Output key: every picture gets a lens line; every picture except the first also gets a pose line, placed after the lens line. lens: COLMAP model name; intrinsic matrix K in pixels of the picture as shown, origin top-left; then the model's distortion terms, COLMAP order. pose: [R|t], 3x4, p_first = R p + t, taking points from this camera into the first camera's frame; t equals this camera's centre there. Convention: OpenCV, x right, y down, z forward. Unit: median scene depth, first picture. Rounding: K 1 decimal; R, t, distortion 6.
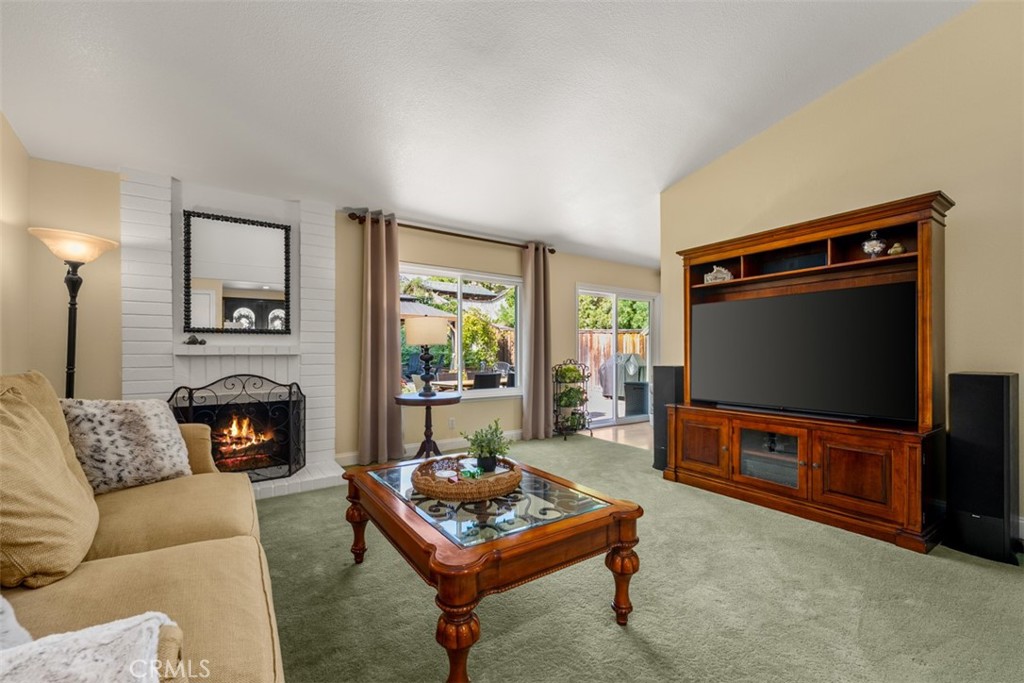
lens RADIAL K [[411.8, 0, 506.3], [0, 411.8, 358.0], [0, 0, 1]] dist [0.002298, -0.001586]
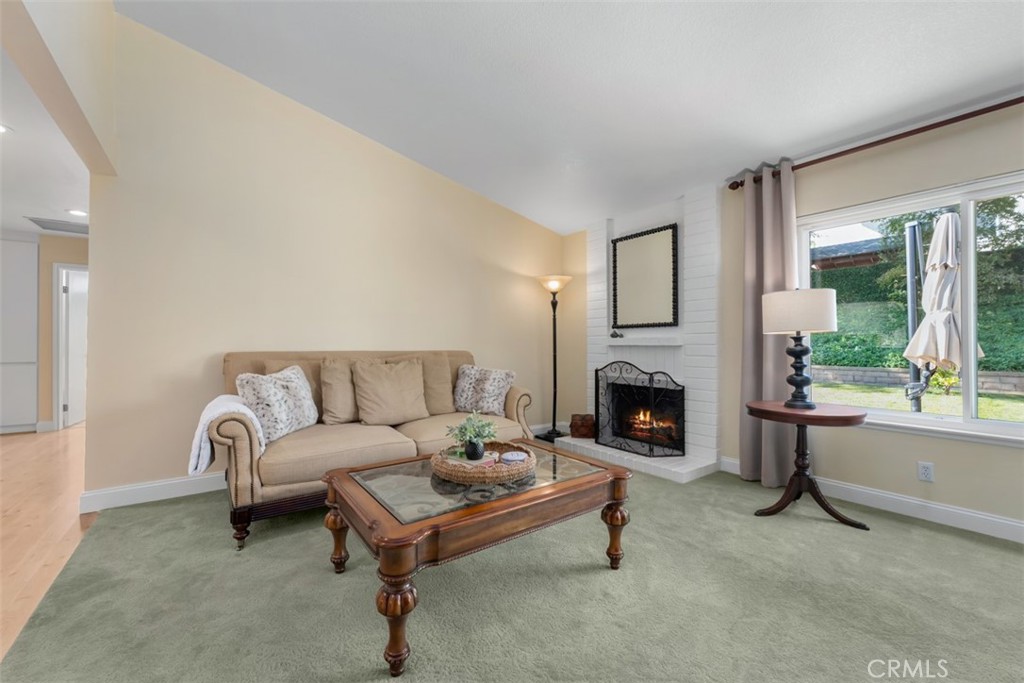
lens RADIAL K [[411.8, 0, 508.7], [0, 411.8, 344.4], [0, 0, 1]] dist [0.002298, -0.001586]
pose [[0.041237, 0.001207, -0.999149, 0.553572], [-0.013542, 0.999908, 0.000649, -0.006612], [0.999058, 0.013504, 0.041249, 0.582474]]
